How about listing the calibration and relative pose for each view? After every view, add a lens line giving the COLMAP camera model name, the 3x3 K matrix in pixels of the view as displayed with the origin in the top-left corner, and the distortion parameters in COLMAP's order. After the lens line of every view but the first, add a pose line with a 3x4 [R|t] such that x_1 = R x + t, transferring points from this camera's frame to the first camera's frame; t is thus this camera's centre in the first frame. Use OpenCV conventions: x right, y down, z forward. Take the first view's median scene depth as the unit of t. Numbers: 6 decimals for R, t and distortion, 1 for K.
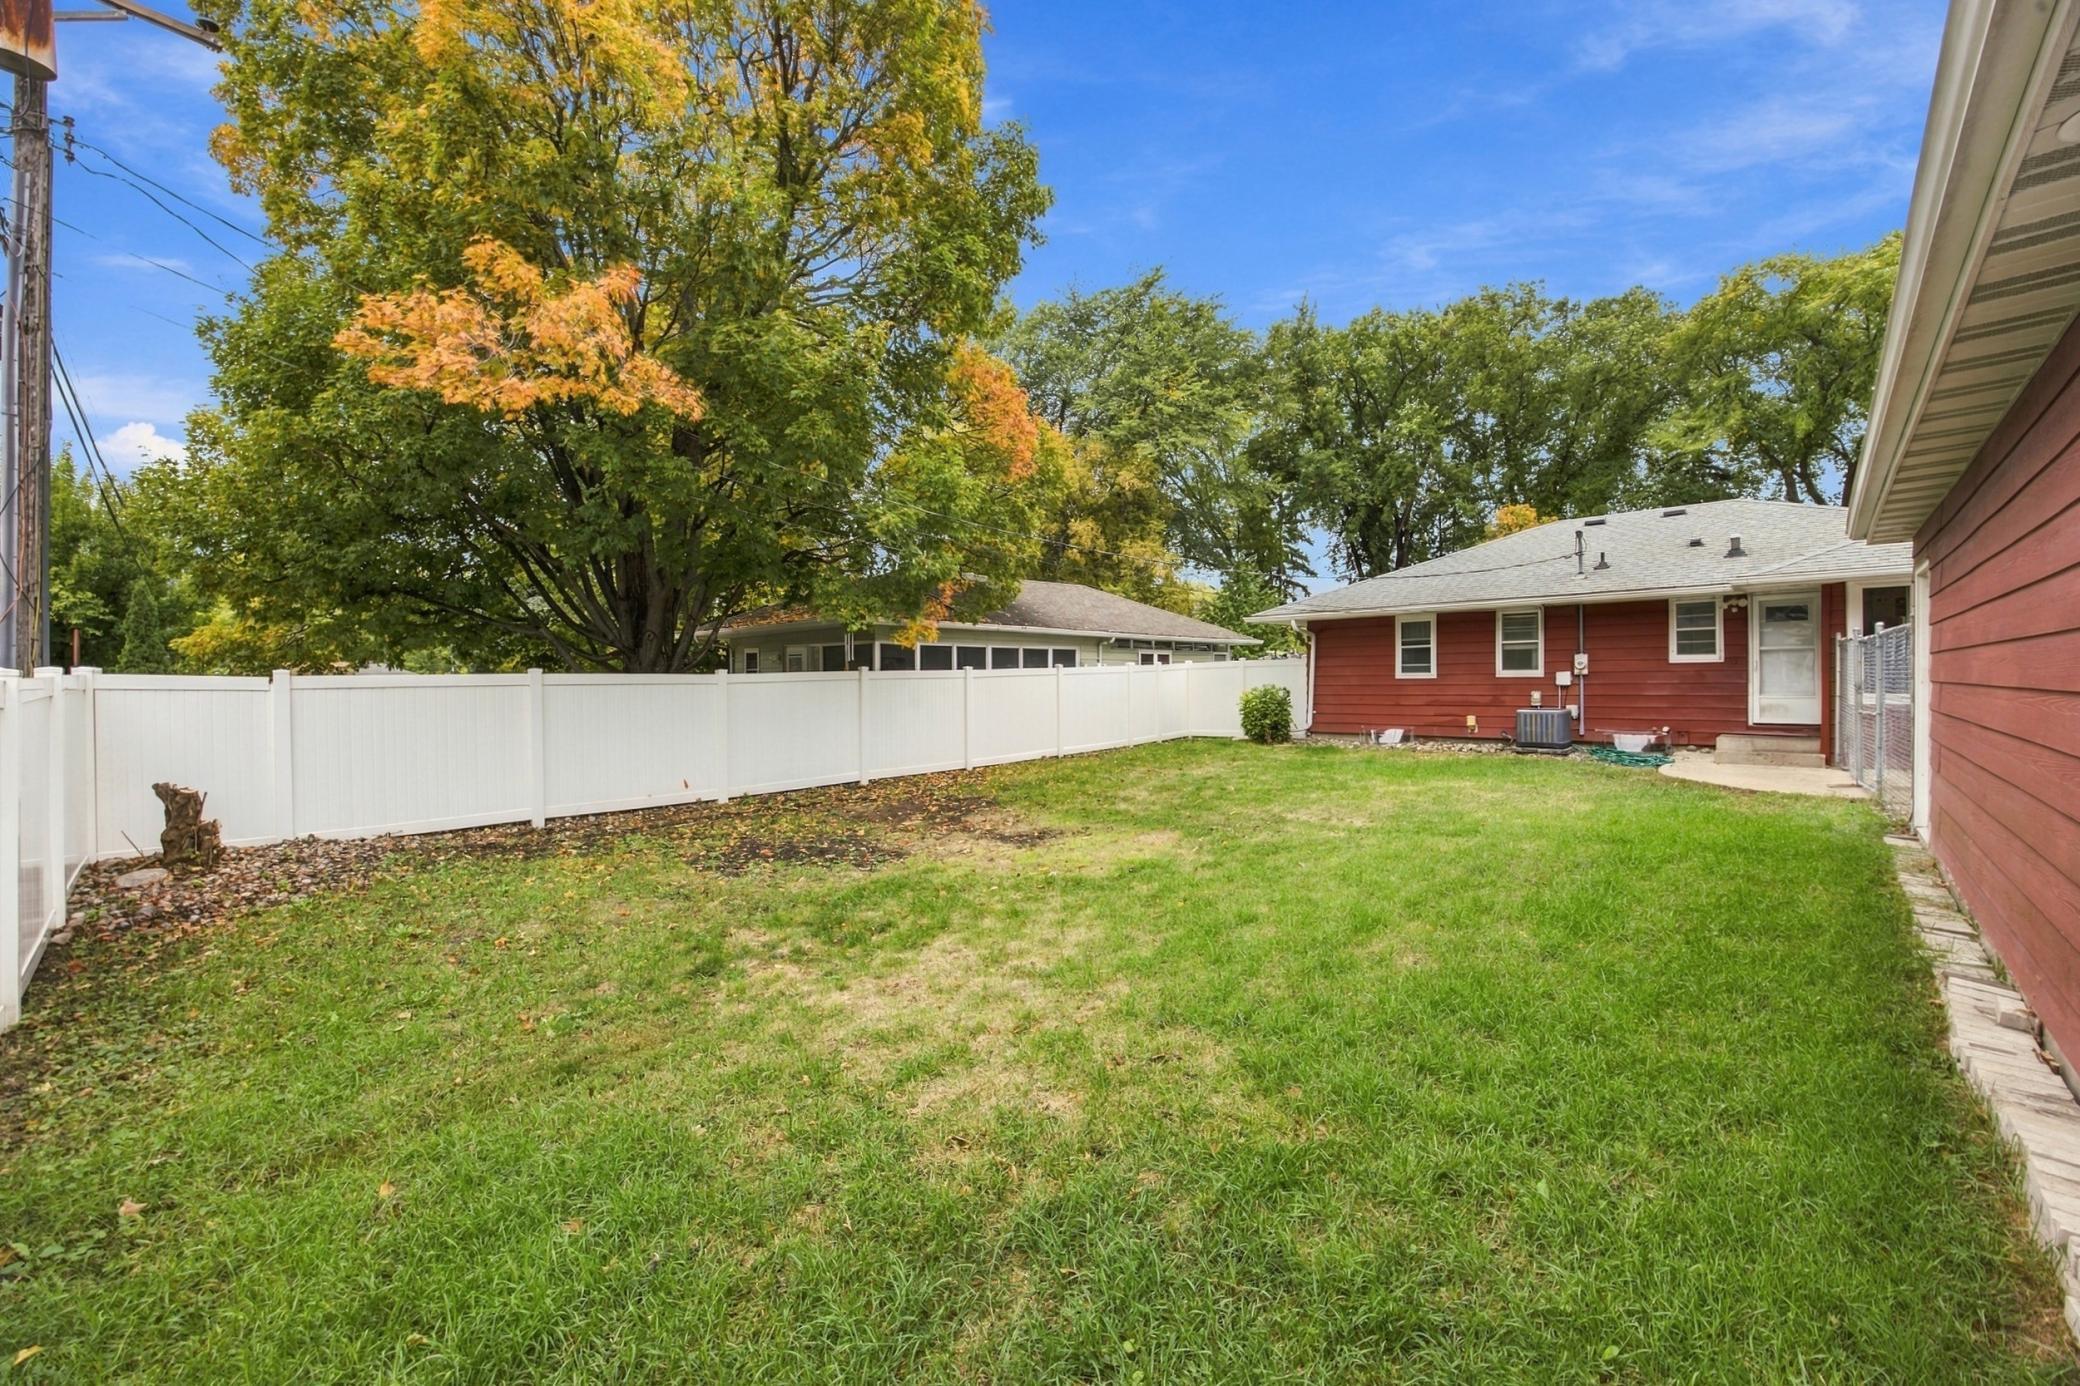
lens RADIAL K [[804.8, 0, 1053.4], [0, 804.8, 686.5], [0, 0, 1]] dist [-0.010715, 0.000204]
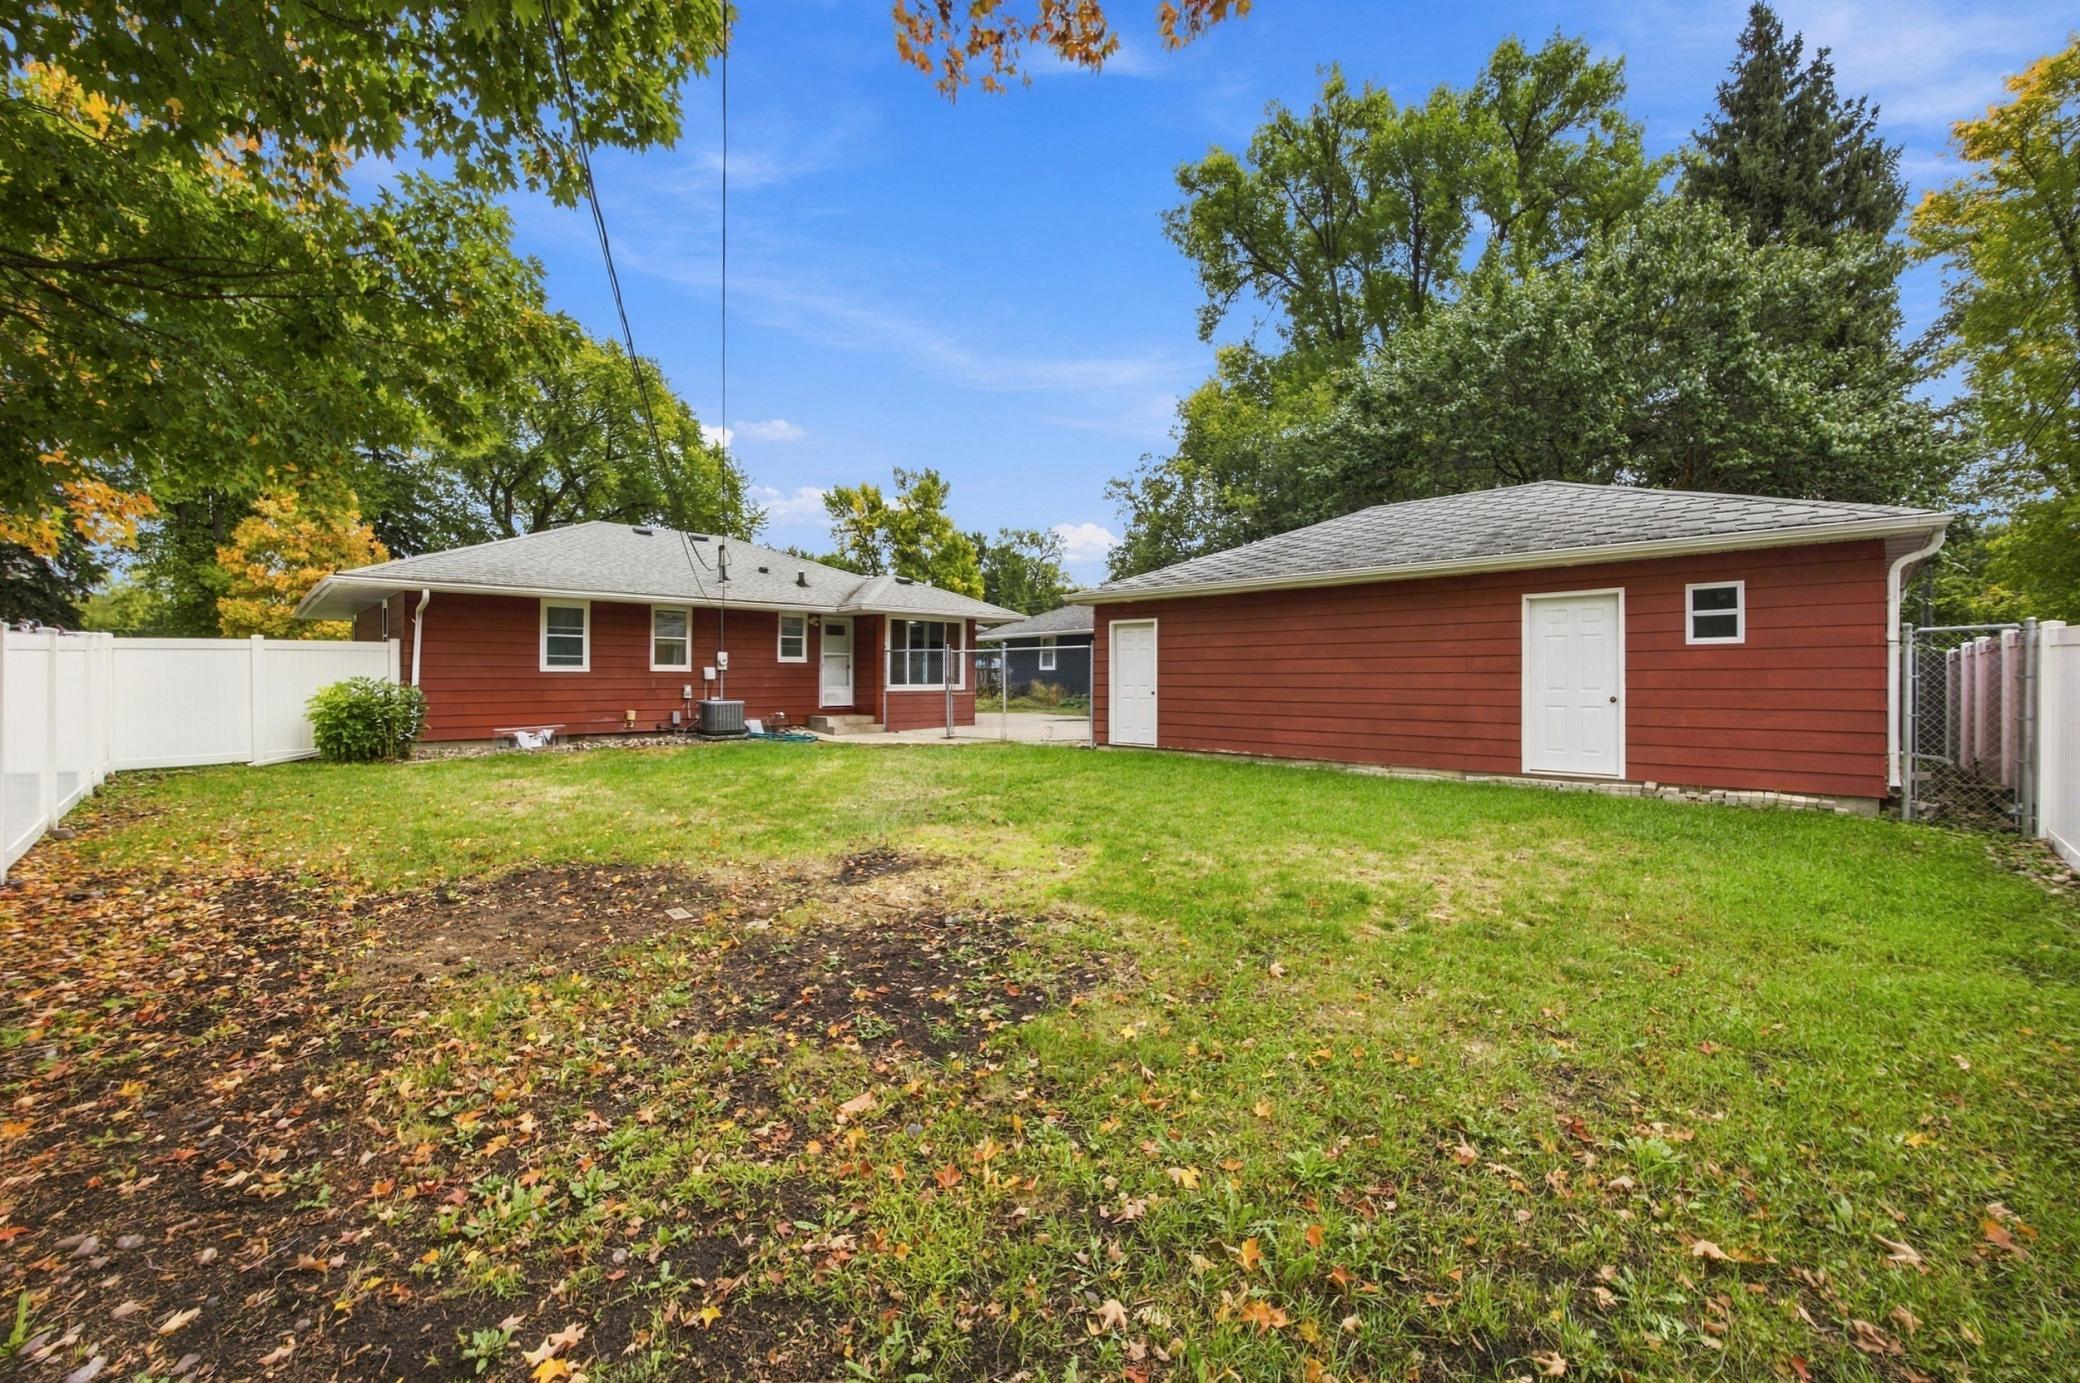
lens RADIAL K [[804.8, 0, 1053.4], [0, 804.8, 685.0], [0, 0, 1]] dist [-0.010715, 0.000204]
pose [[0.013550, 0.005206, 0.999895, -0.465517], [0.010504, 0.999931, -0.005349, 0.016711], [-0.999853, 0.010576, 0.013494, 0.491310]]
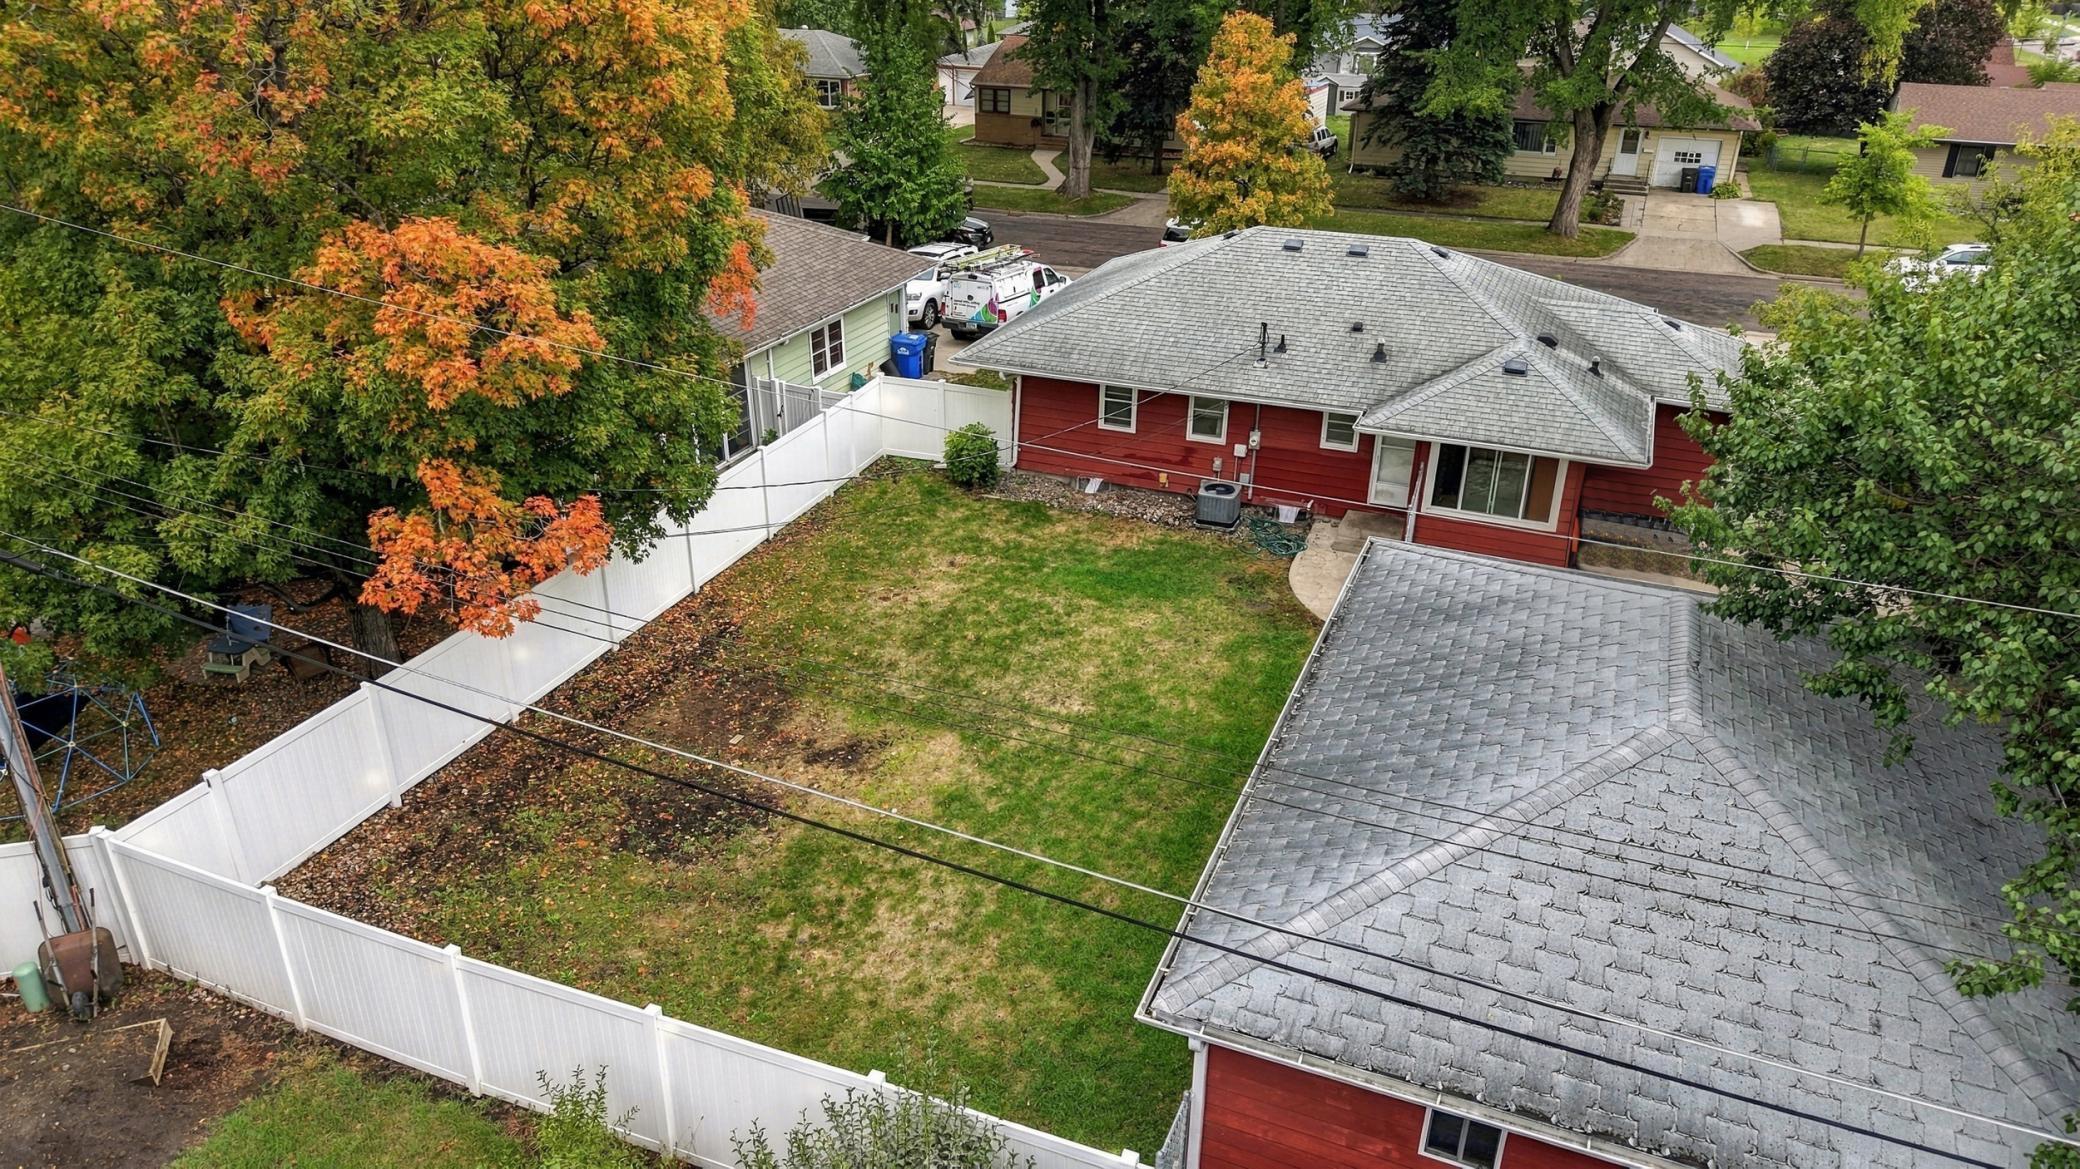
lens RADIAL K [[1395.4, 0, 1040.0], [0, 1395.4, 584.5], [0, 0, 1]] dist [0.062917, 0.000263]
pose [[0.930936, -0.137556, 0.338283, -0.286697], [-0.023039, 0.902375, 0.430335, -0.646246], [-0.364454, -0.408409, 0.836885, -0.566928]]
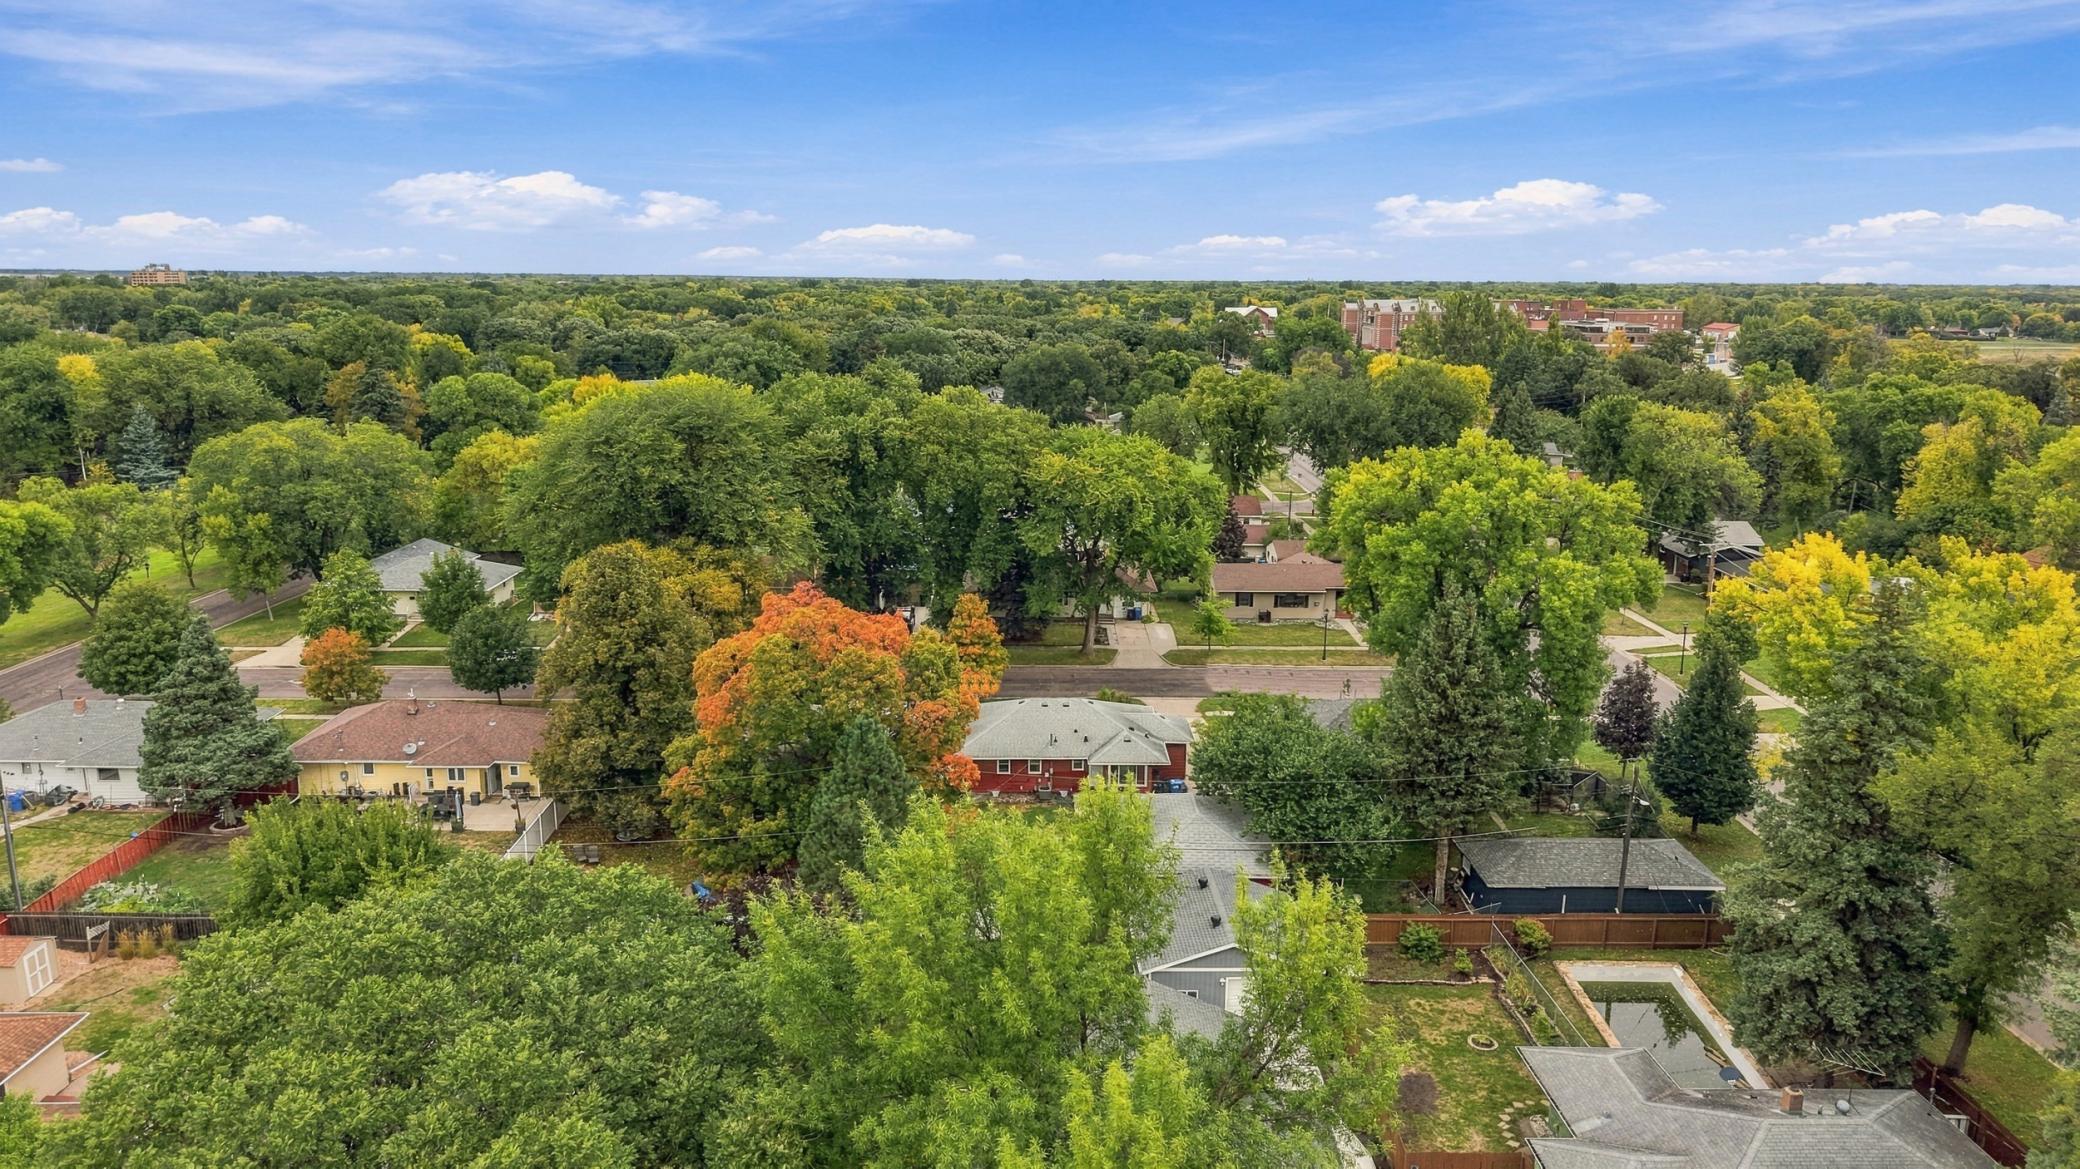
lens RADIAL K [[1395.4, 0, 1040.0], [0, 1395.4, 584.5], [0, 0, 1]] dist [0.062917, 0.000263]
pose [[0.716693, -0.139887, 0.683214, -3.176777], [-0.016259, 0.976058, 0.216902, -2.000876], [-0.697199, -0.166561, 0.697260, -2.846793]]
